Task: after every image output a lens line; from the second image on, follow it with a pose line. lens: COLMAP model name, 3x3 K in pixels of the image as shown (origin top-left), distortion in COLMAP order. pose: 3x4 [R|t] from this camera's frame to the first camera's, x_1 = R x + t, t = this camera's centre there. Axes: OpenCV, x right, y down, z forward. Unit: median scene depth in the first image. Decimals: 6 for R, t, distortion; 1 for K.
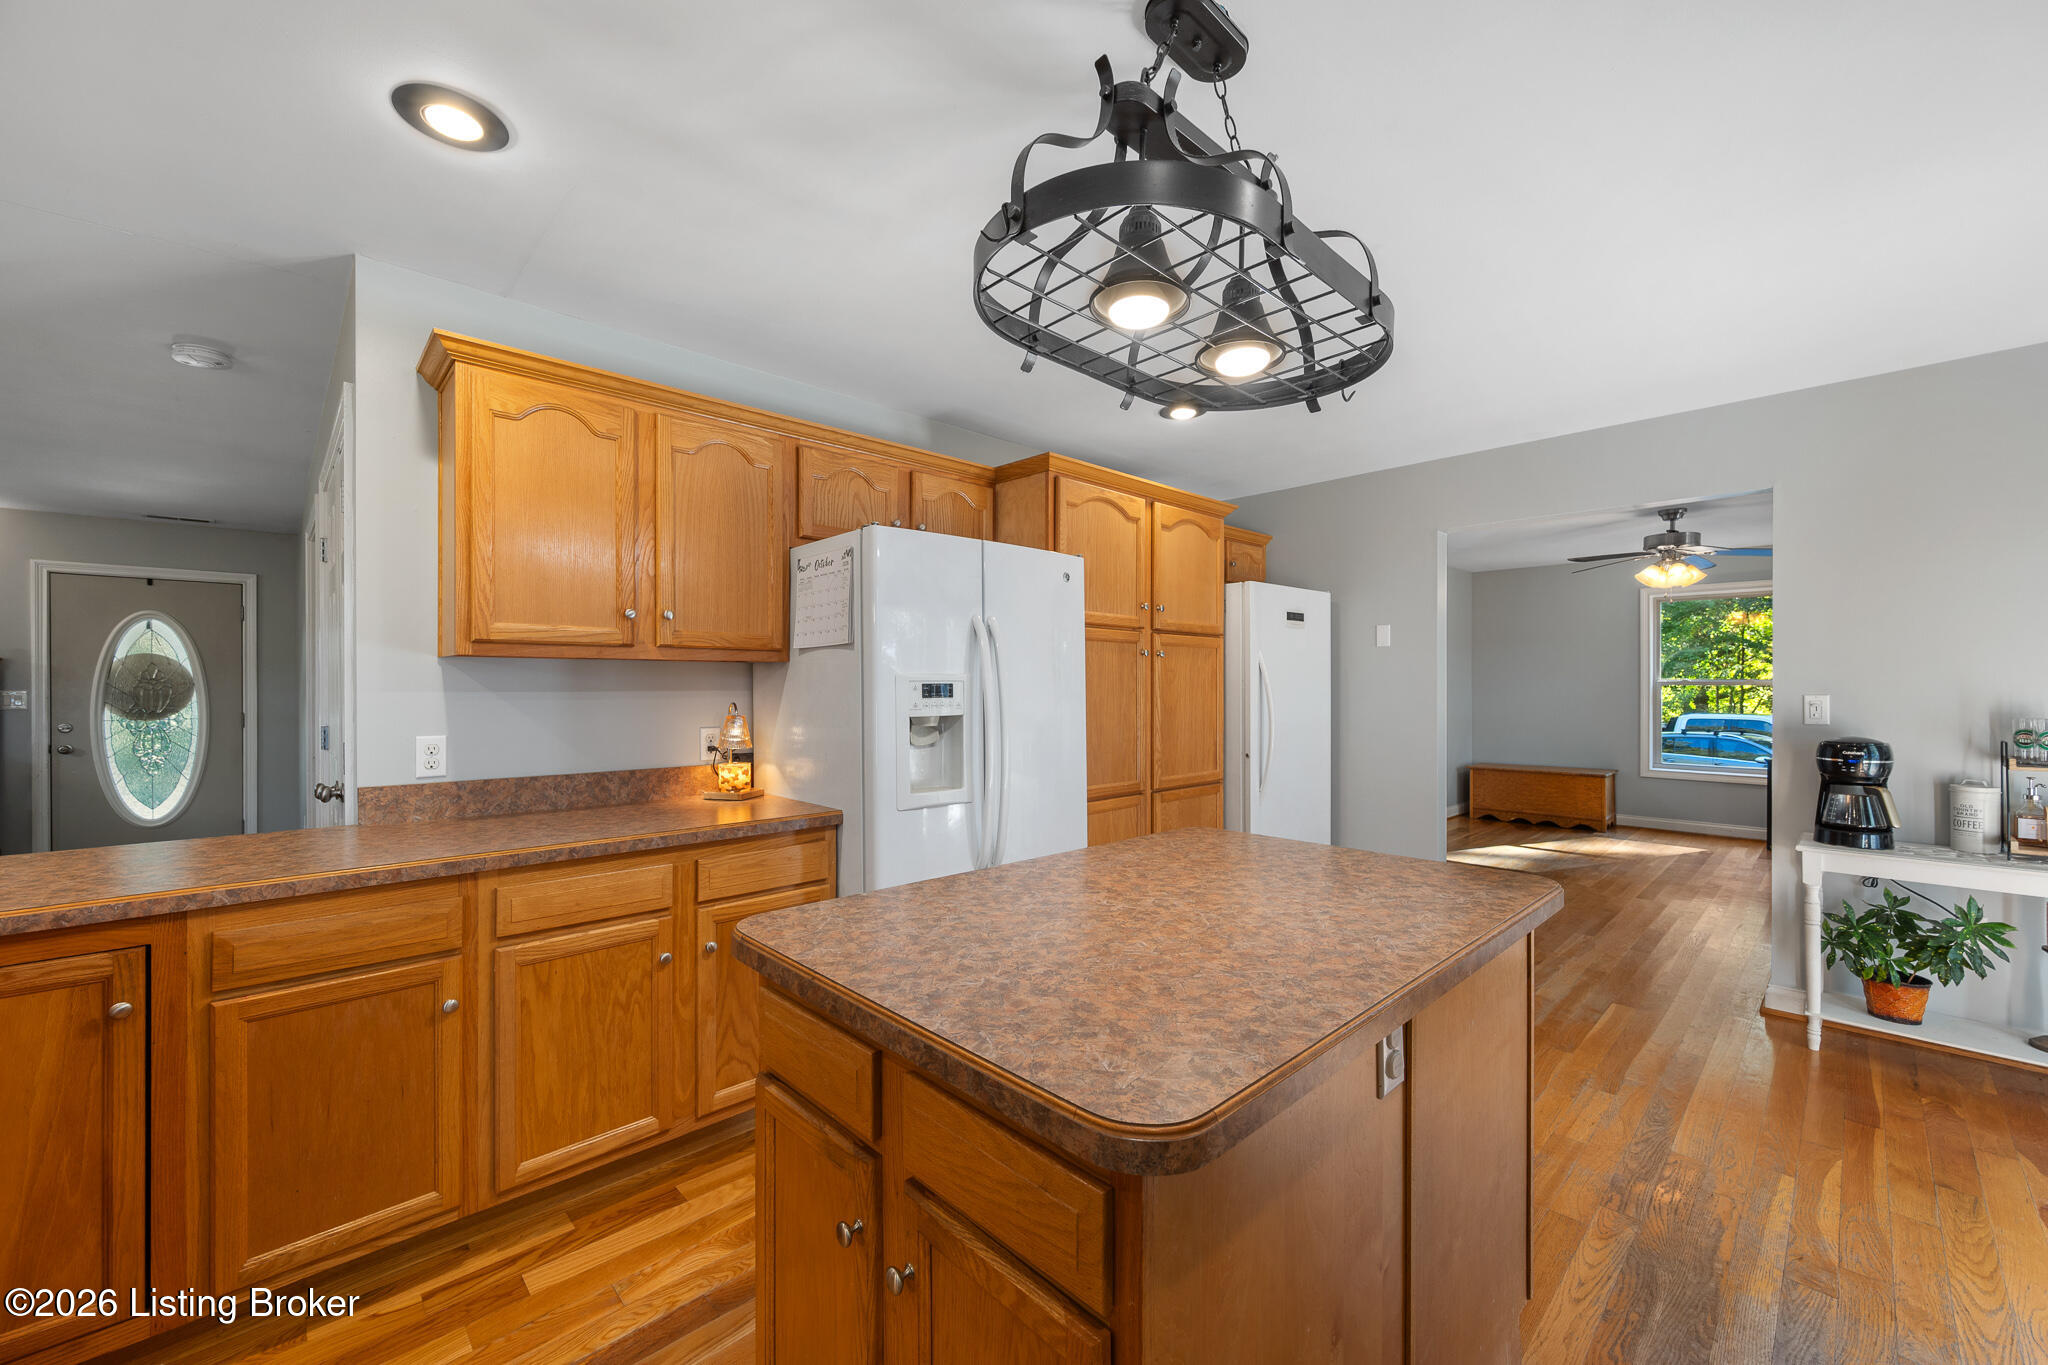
lens RADIAL K [[799.6, 0, 1018.6], [0, 799.6, 685.6], [0, 0, 1]] dist [-0.001570, -0.000554]
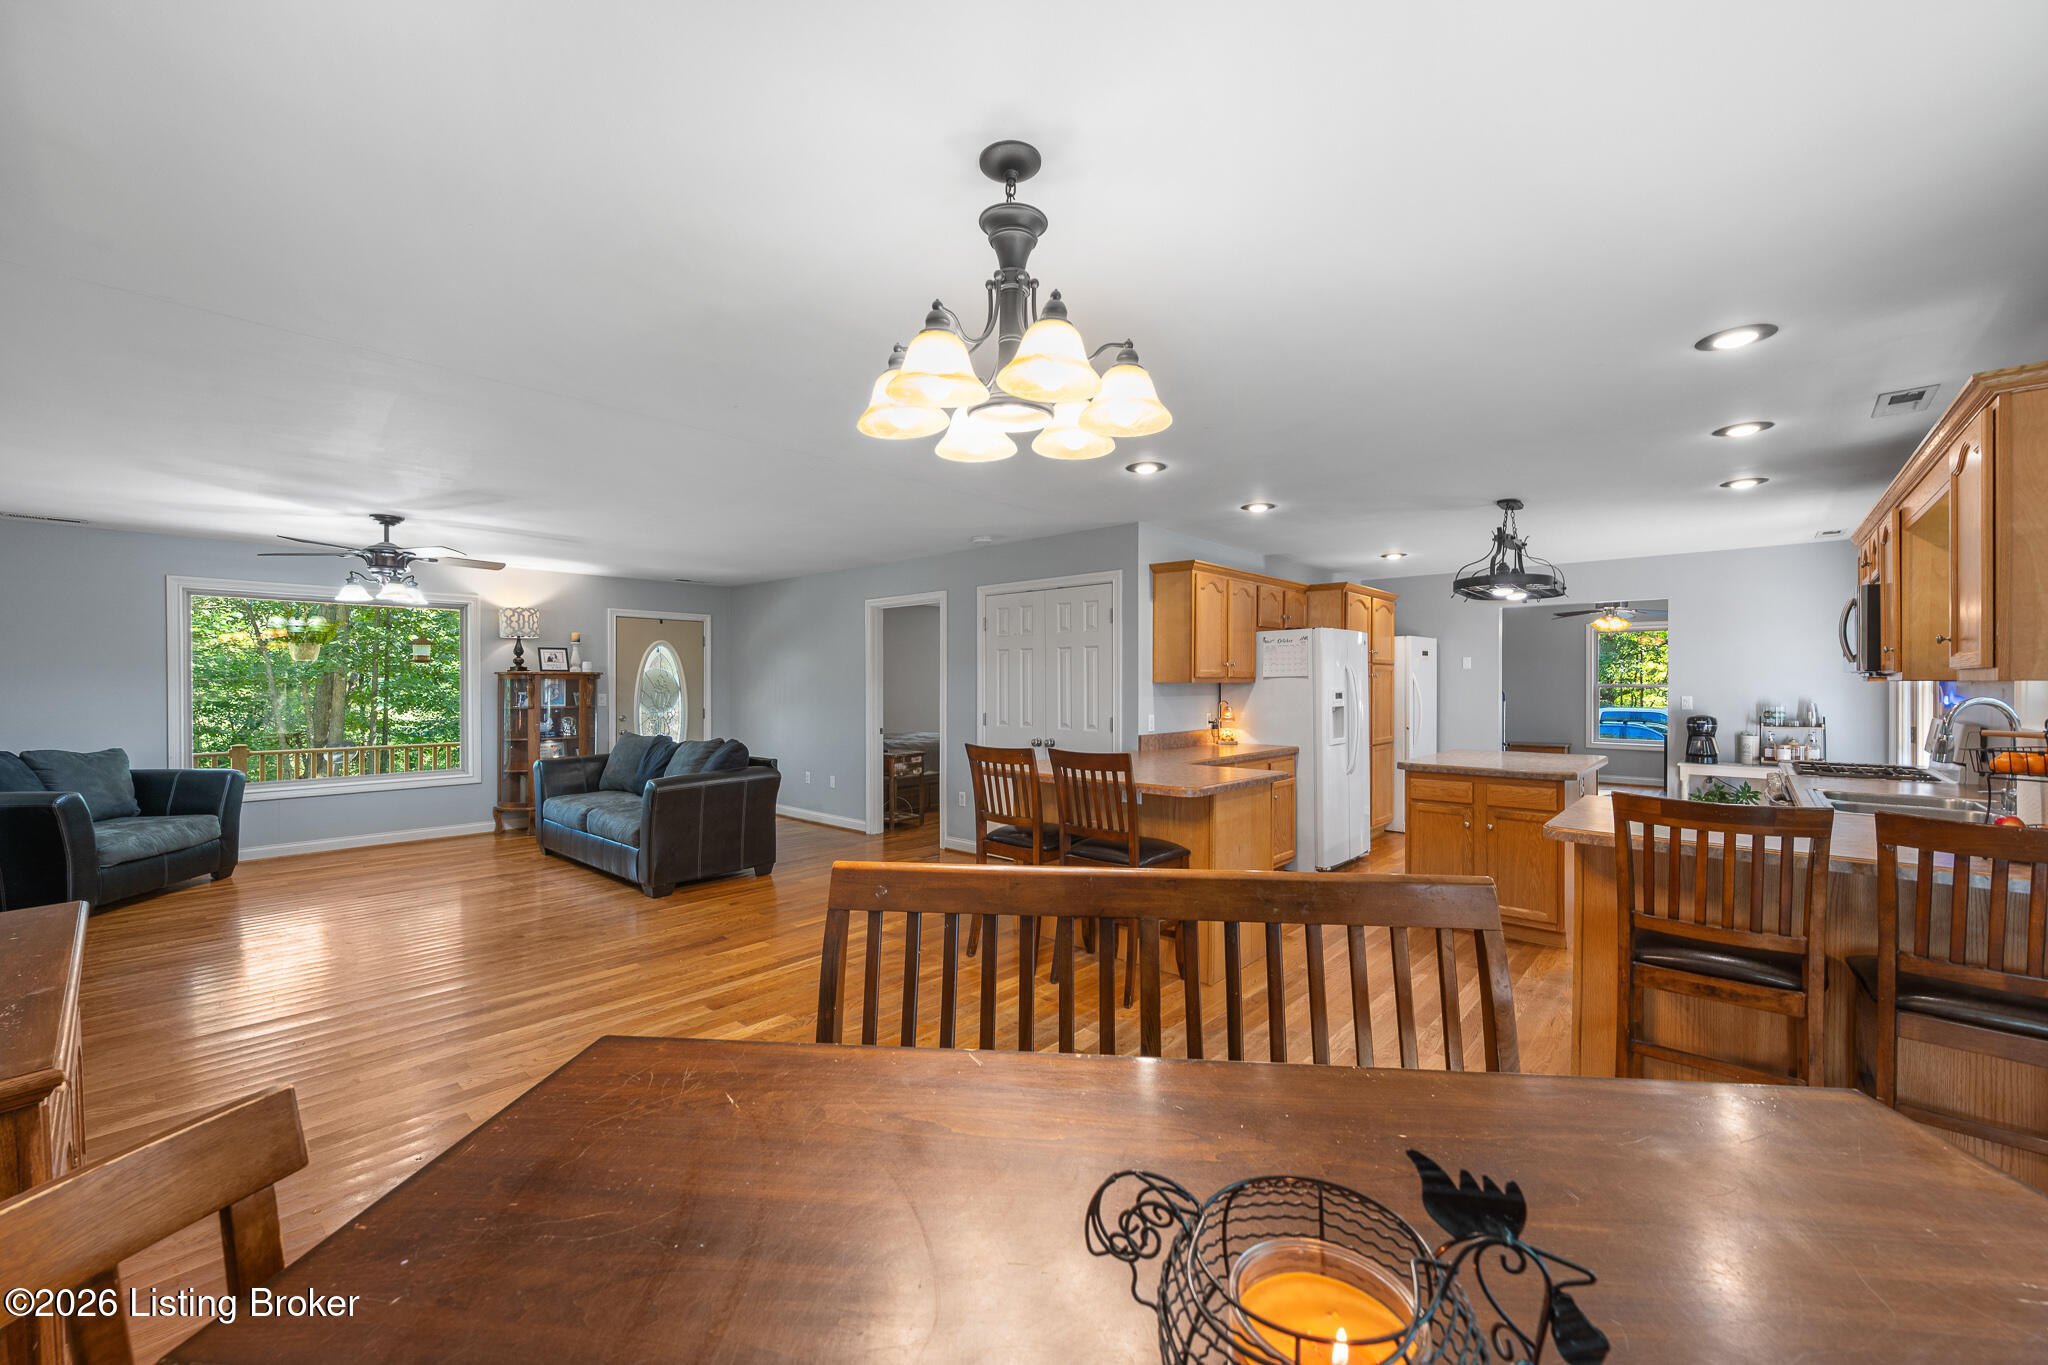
lens RADIAL K [[799.6, 0, 1022.3], [0, 799.6, 678.4], [0, 0, 1]] dist [-0.001570, -0.000554]
pose [[0.996867, -0.000083, 0.079101, -0.894912], [0.000399, 0.999992, -0.003980, -0.026361], [-0.079100, 0.003999, 0.996859, -0.940045]]
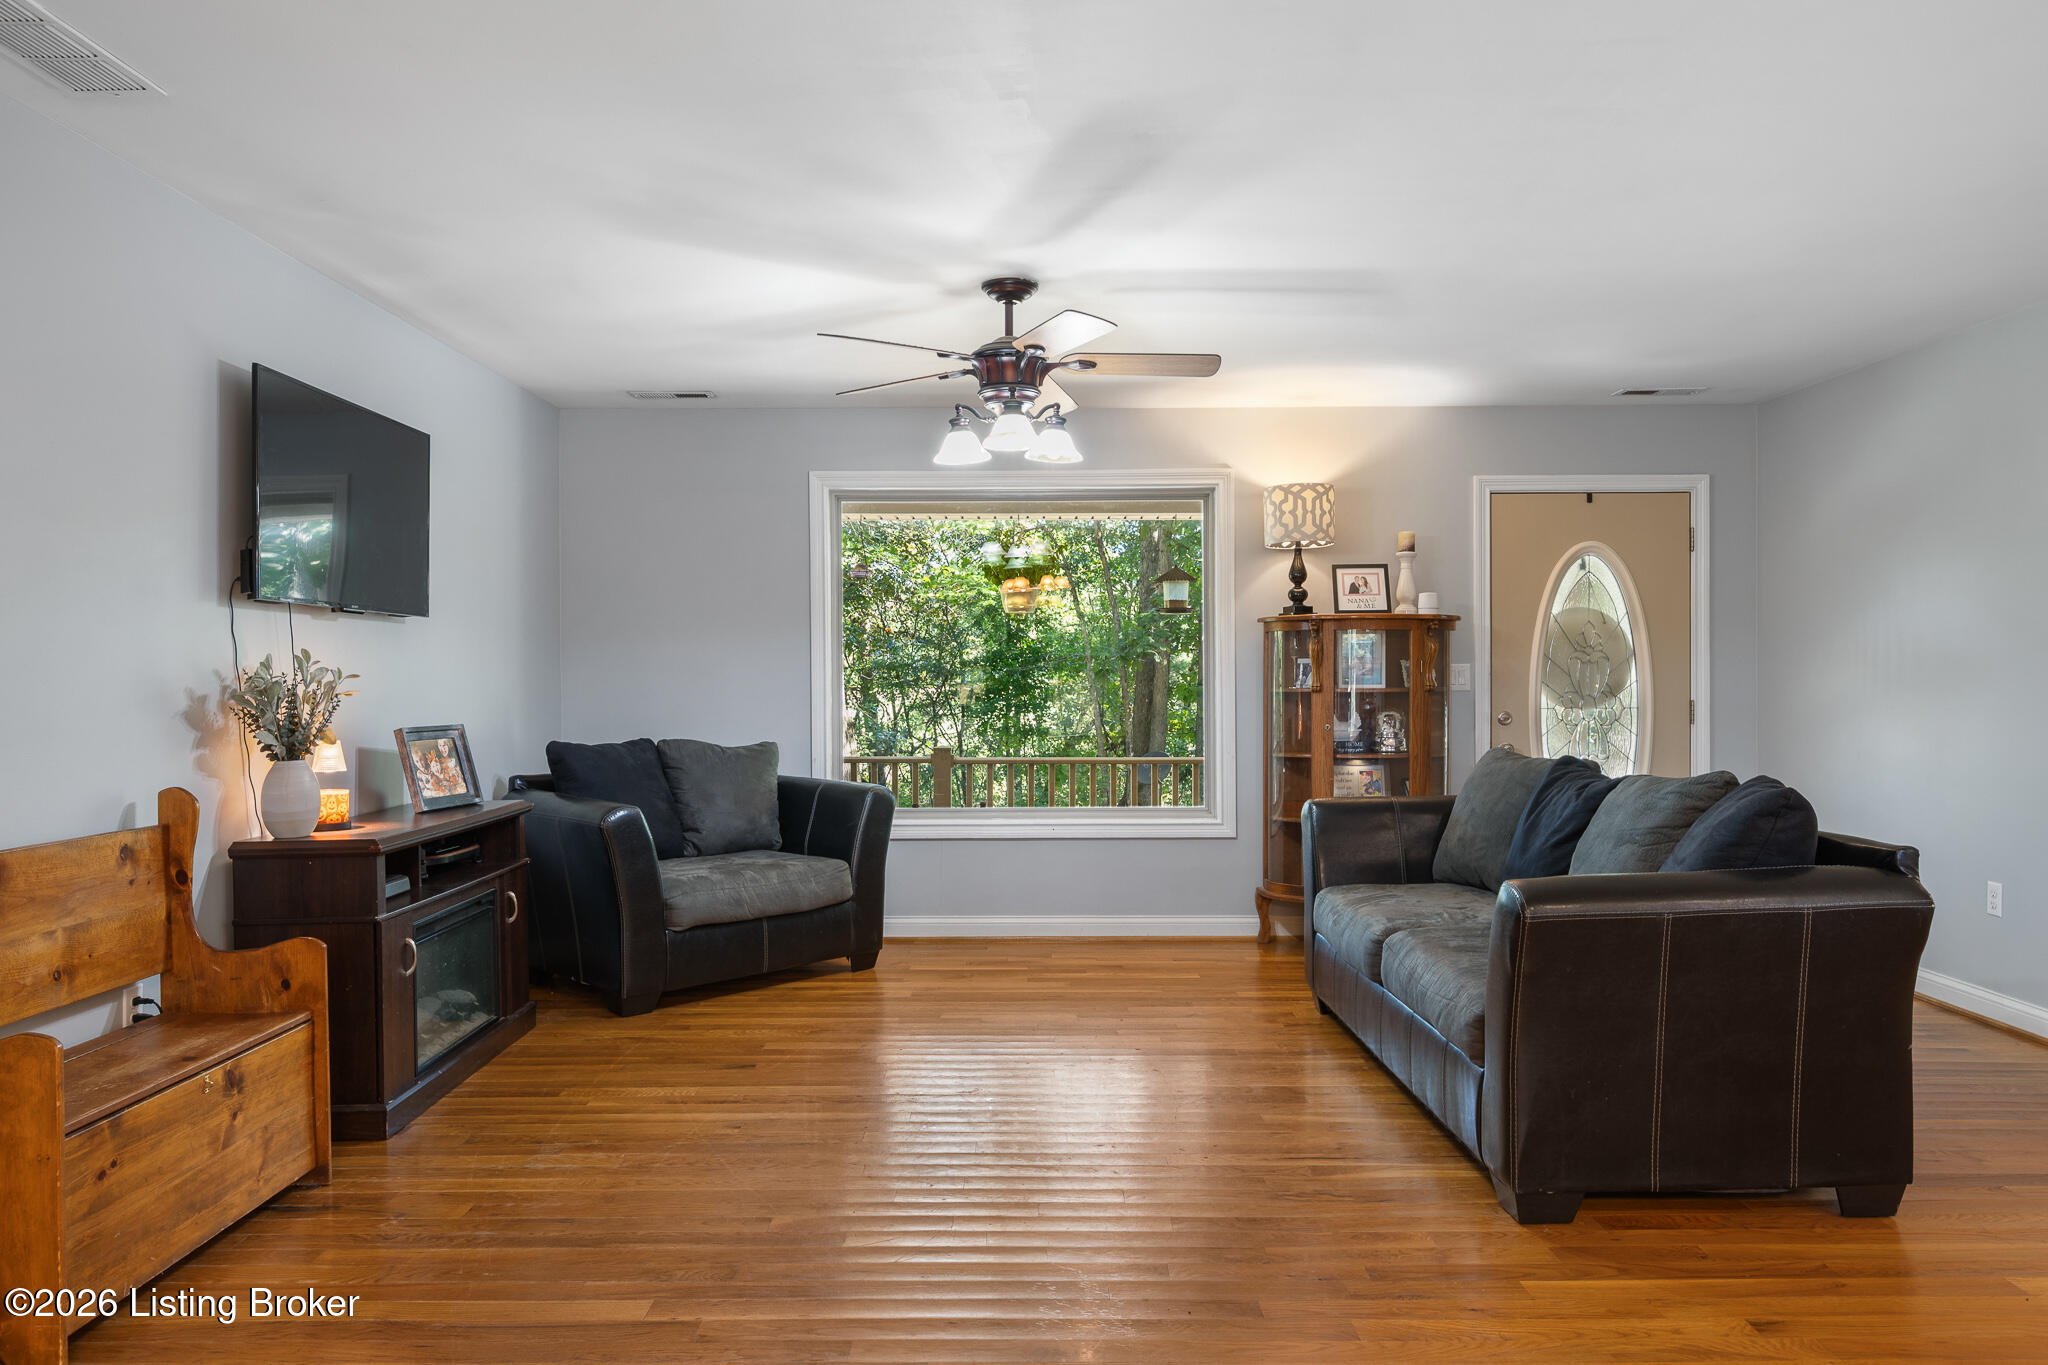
lens RADIAL K [[1392.3, 0, 1041.0], [0, 1392.3, 691.6], [0, 0, 1]] dist [0.007949, -0.002939]
pose [[0.734285, 0.004258, -0.678828, -1.084992], [0.004601, 0.999926, 0.011248, 0.024437], [0.678826, -0.011383, 0.734211, -0.248494]]
